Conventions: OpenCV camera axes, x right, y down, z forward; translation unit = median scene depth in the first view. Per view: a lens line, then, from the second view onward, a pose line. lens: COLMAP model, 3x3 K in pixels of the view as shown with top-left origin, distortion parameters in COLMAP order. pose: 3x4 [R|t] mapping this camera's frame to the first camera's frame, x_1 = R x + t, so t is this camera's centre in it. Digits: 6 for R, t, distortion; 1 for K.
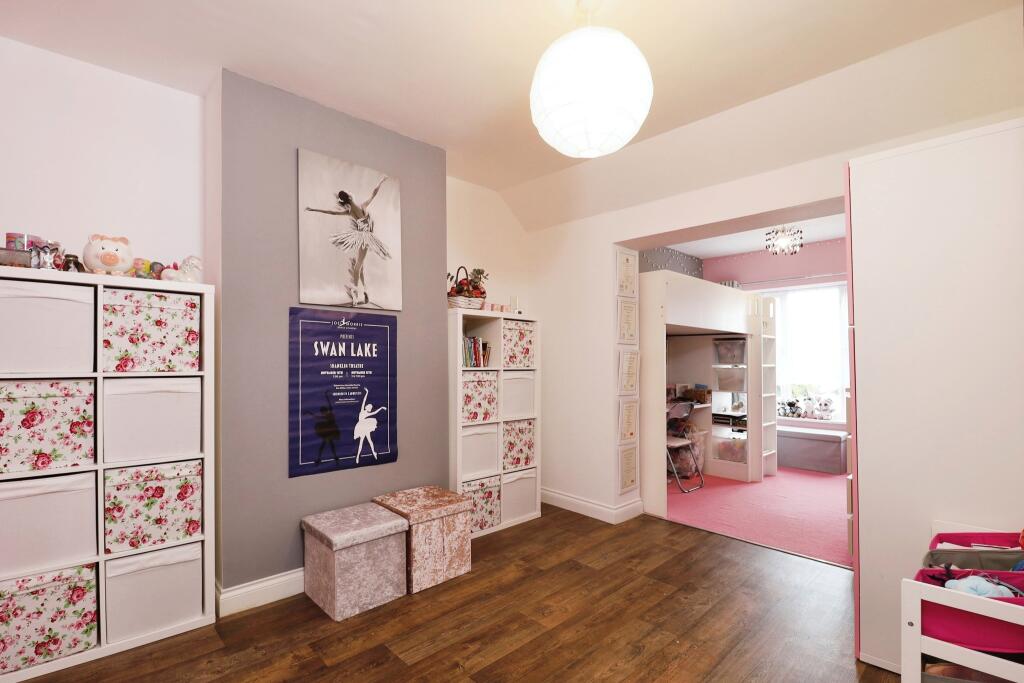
lens RADIAL K [[473.8, 0, 516.3], [0, 473.8, 341.1], [0, 0, 1]] dist [-0.001590, -0.000230]
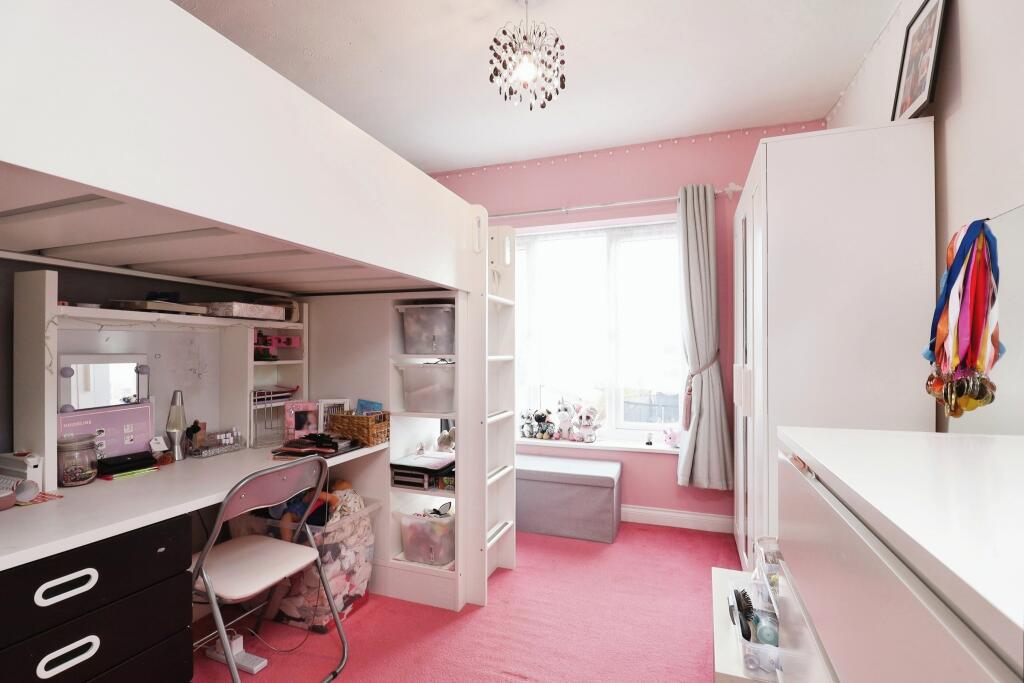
lens RADIAL K [[473.8, 0, 511.5], [0, 473.8, 343.0], [0, 0, 1]] dist [-0.001590, -0.000230]
pose [[0.895088, -0.003357, 0.445877, 0.313054], [-0.007074, 0.999739, 0.021728, 0.024956], [-0.445833, -0.022603, 0.894831, 0.536724]]
